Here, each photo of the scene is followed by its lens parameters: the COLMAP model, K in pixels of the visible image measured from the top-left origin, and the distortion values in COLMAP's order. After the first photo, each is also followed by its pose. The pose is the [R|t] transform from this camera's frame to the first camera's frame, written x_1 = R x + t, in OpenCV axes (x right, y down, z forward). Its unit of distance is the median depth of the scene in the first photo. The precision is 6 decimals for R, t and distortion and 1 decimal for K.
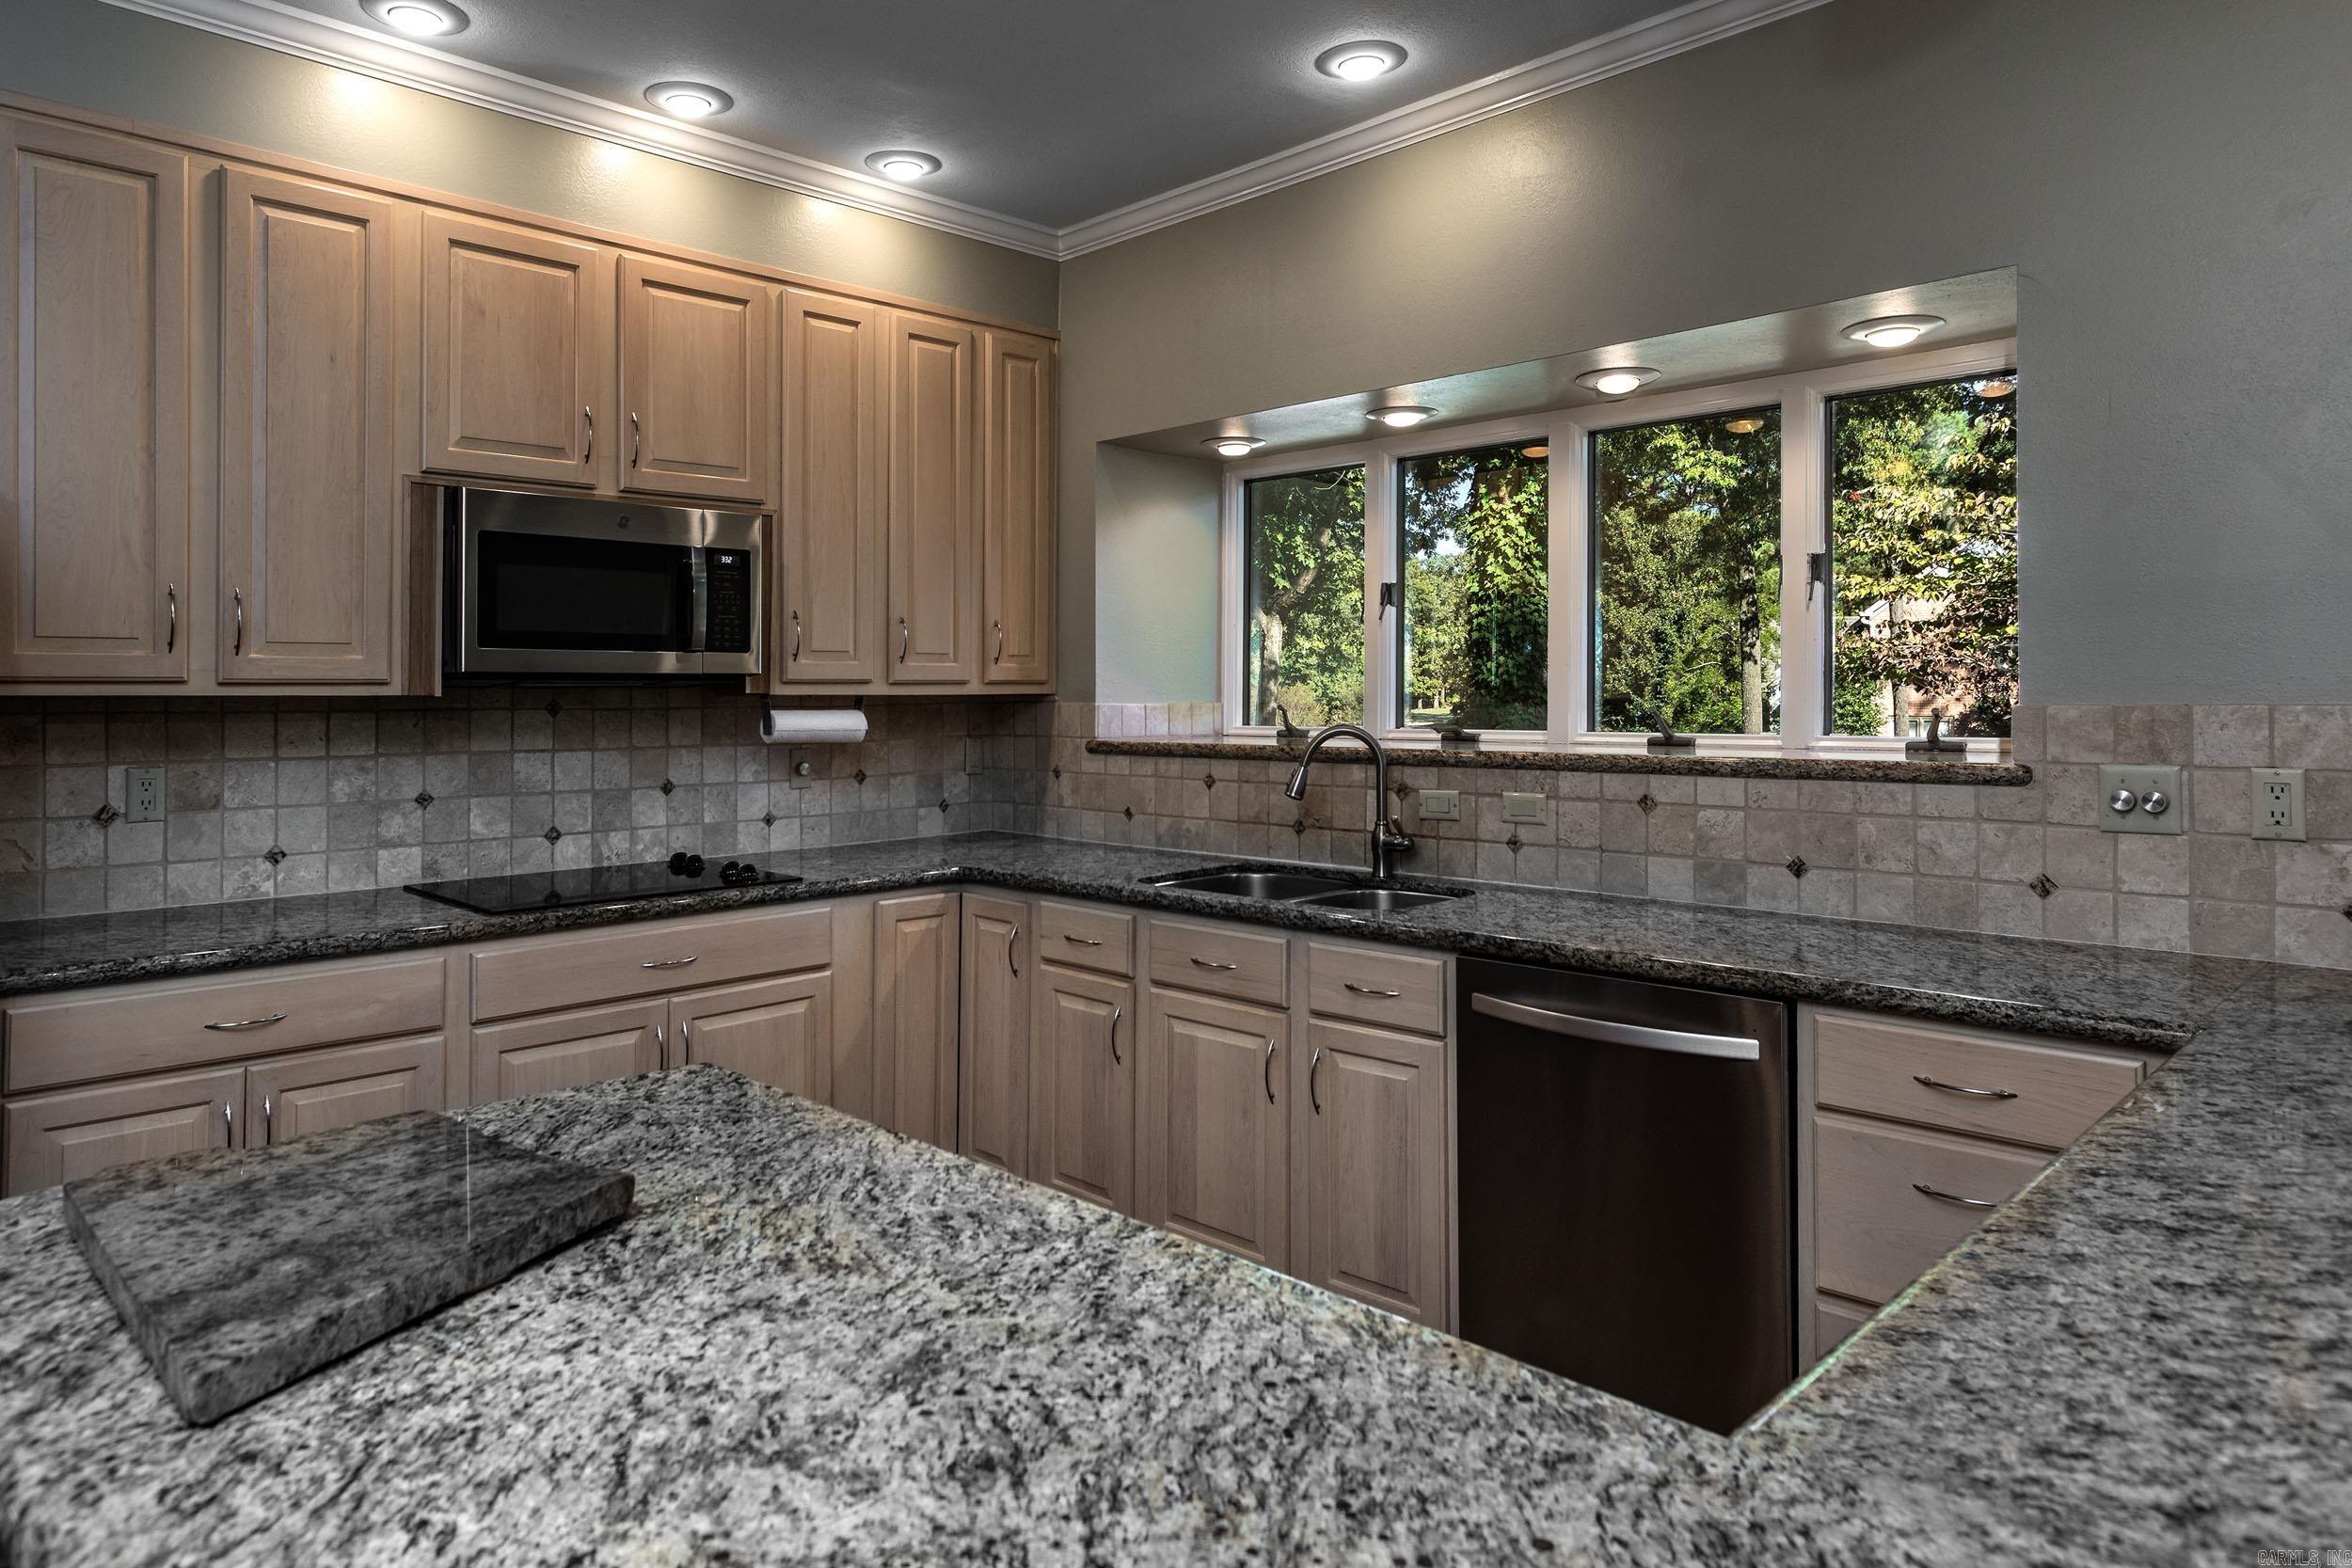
lens RADIAL K [[1387.8, 0, 950.0], [0, 1387.8, 677.1], [0, 0, 1]] dist [0.007693, -0.000605]
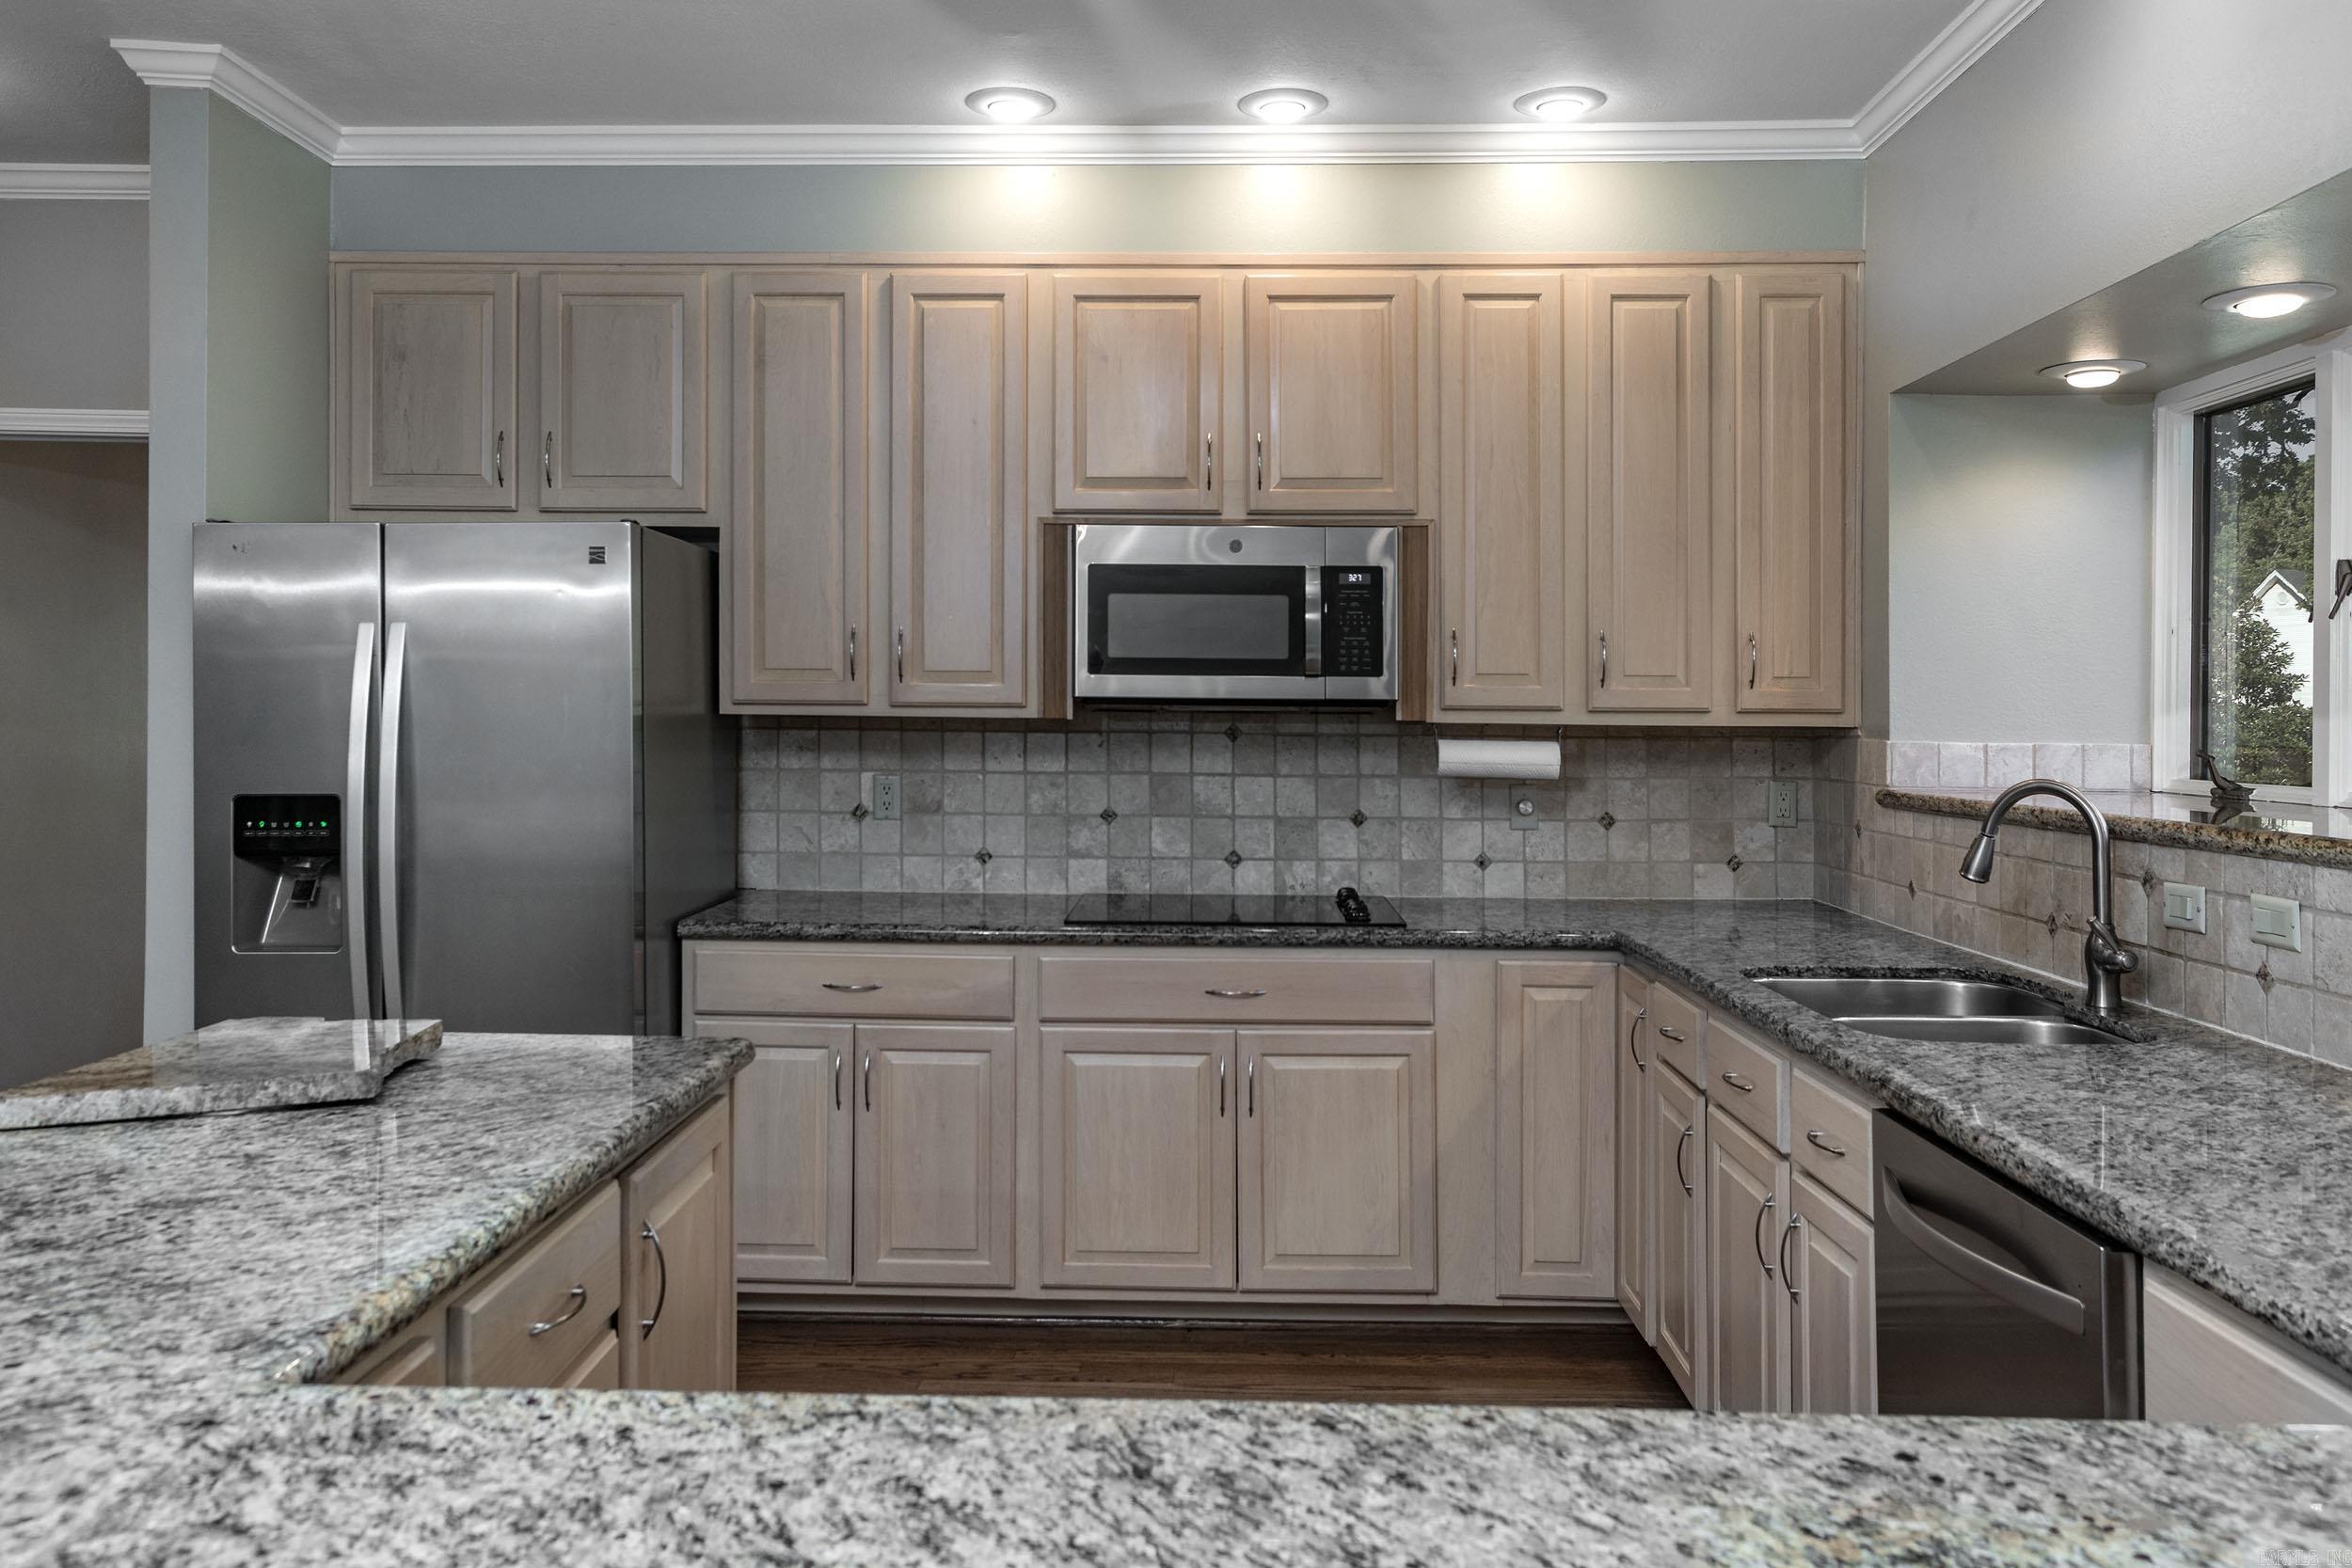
lens RADIAL K [[1592.9, 0, 1204.9], [0, 1592.9, 705.9], [0, 0, 1]] dist [0.005488, 0.006179]
pose [[0.741291, 0.006797, -0.671150, 0.511090], [-0.003067, 0.999973, 0.006740, -0.005274], [0.671177, -0.002938, 0.741291, 0.139724]]
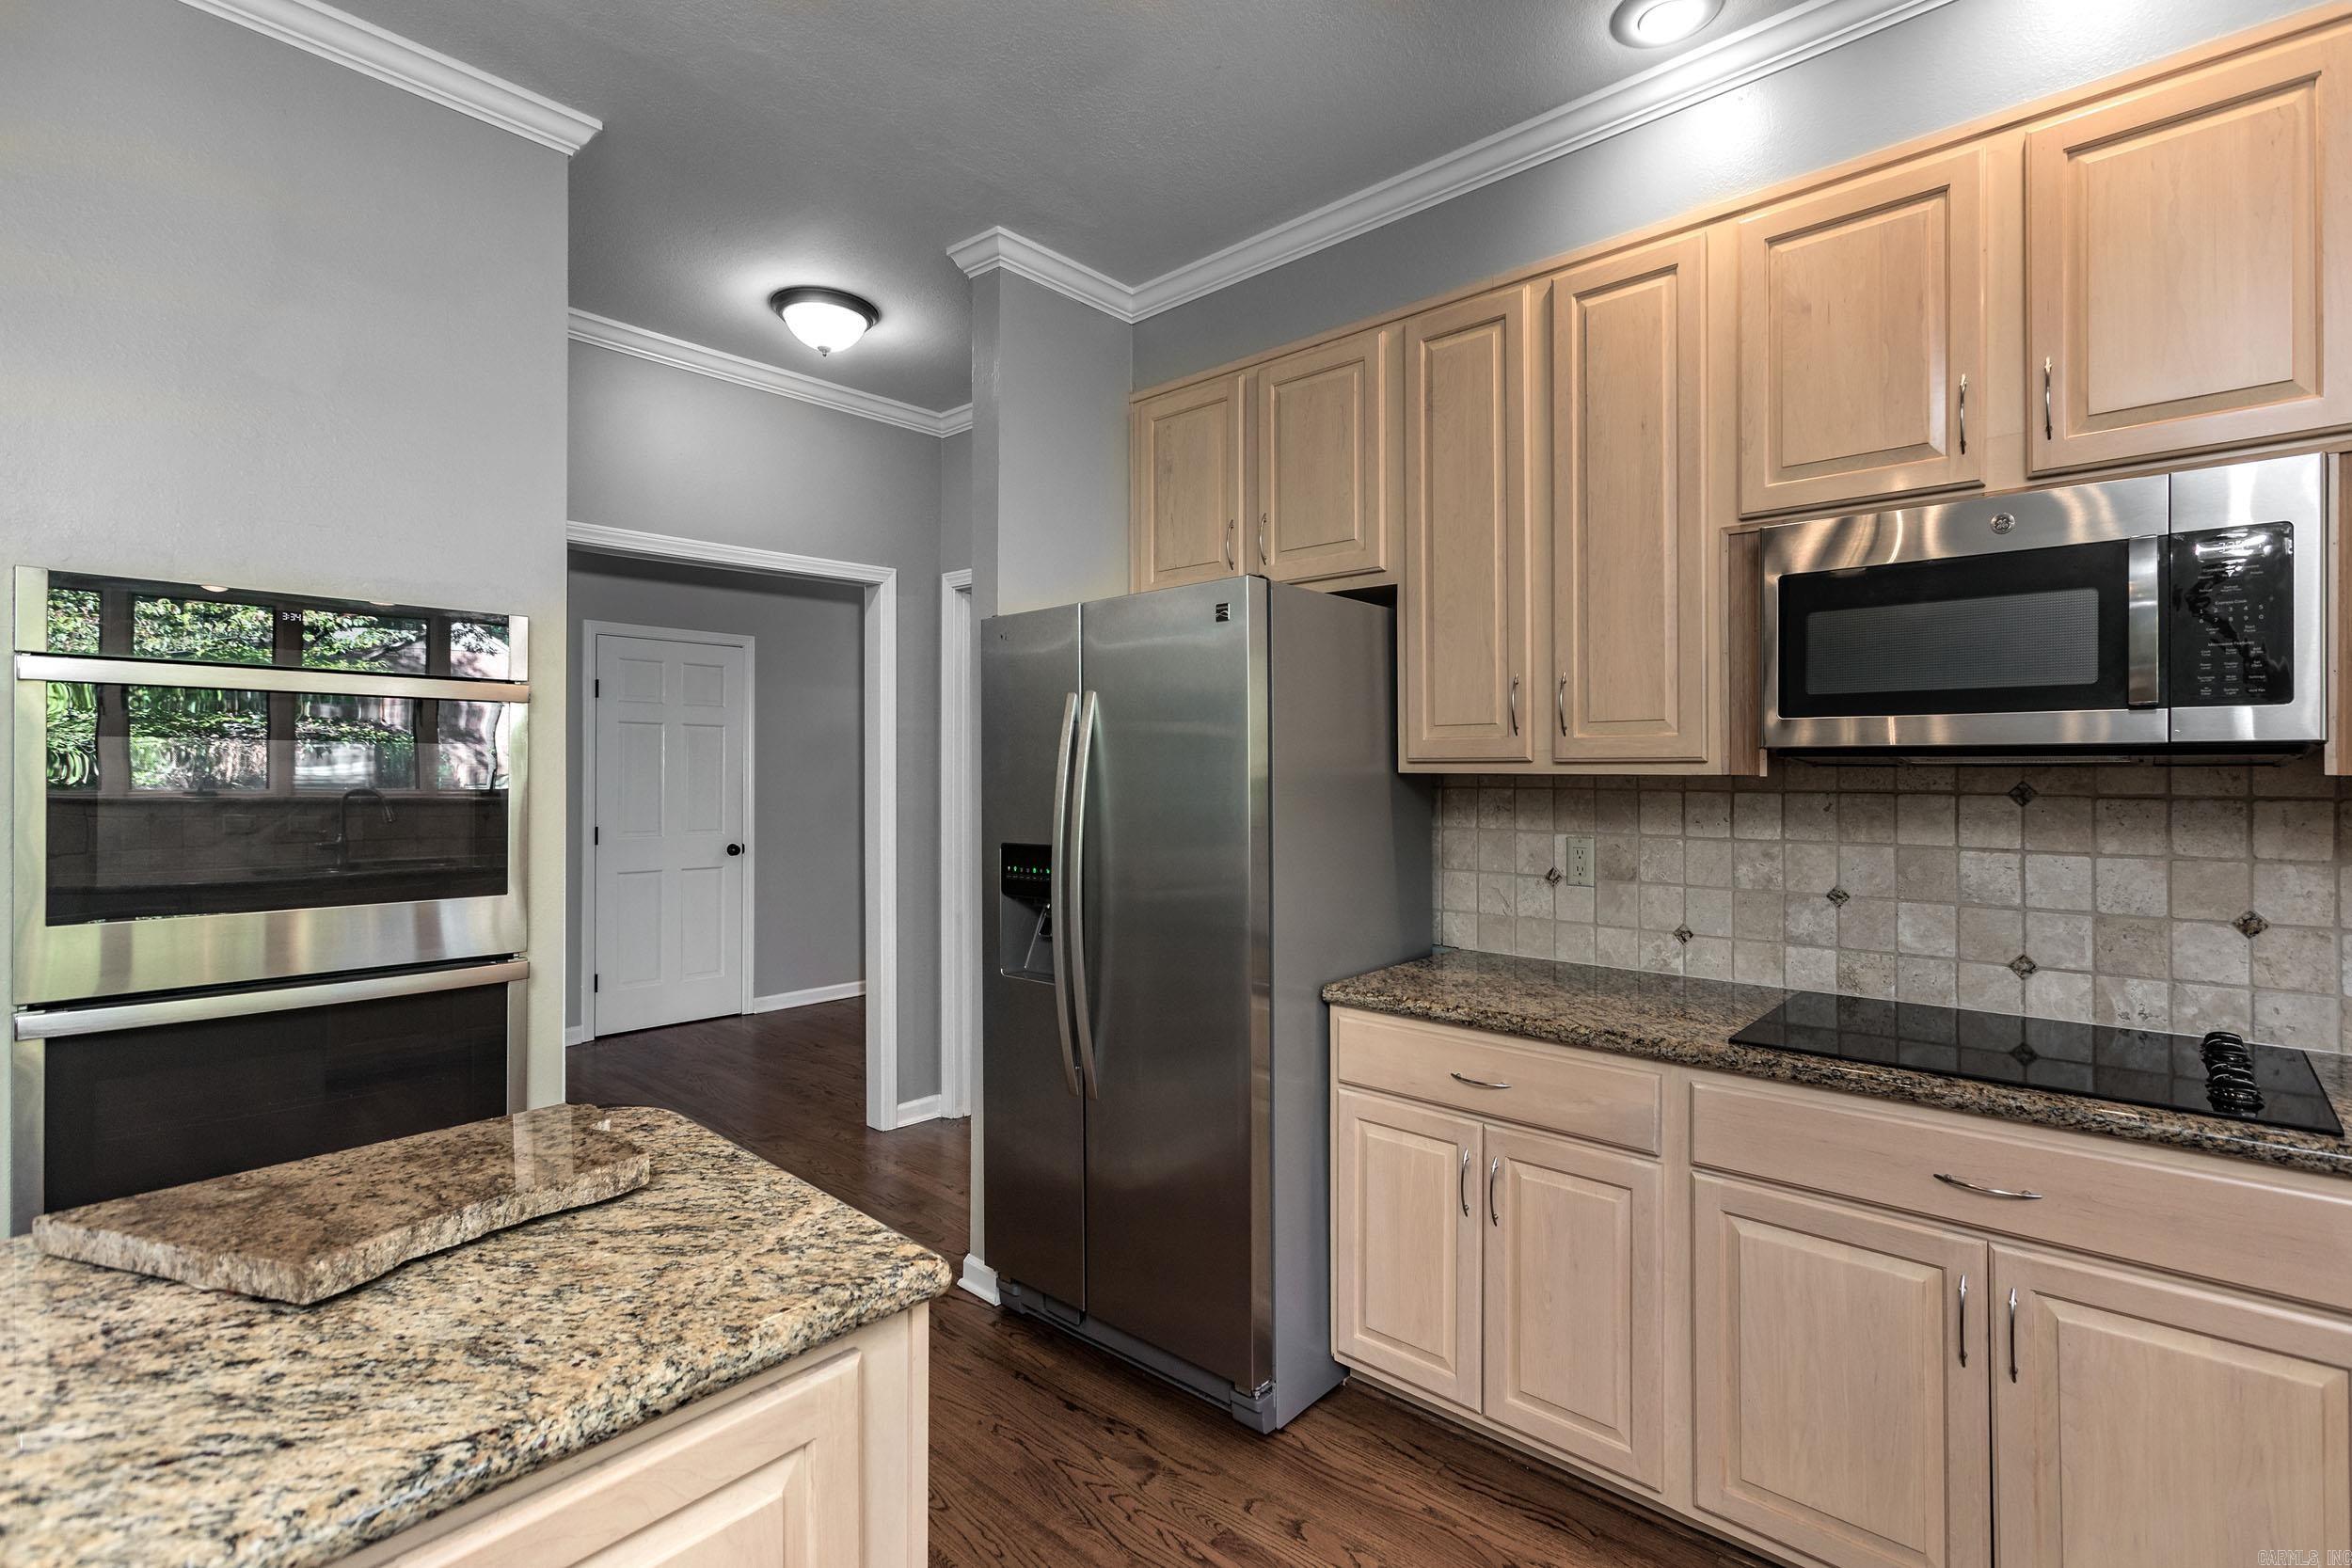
lens RADIAL K [[1104.2, 0, 1293.7], [0, 1104.2, 776.2], [0, 0, 1]] dist [-0.005321, 0.006283]
pose [[0.179021, 0.007462, -0.983817, 0.236290], [0.010576, 0.999899, 0.009508, 0.003726], [0.983788, -0.012107, 0.178924, 0.556372]]
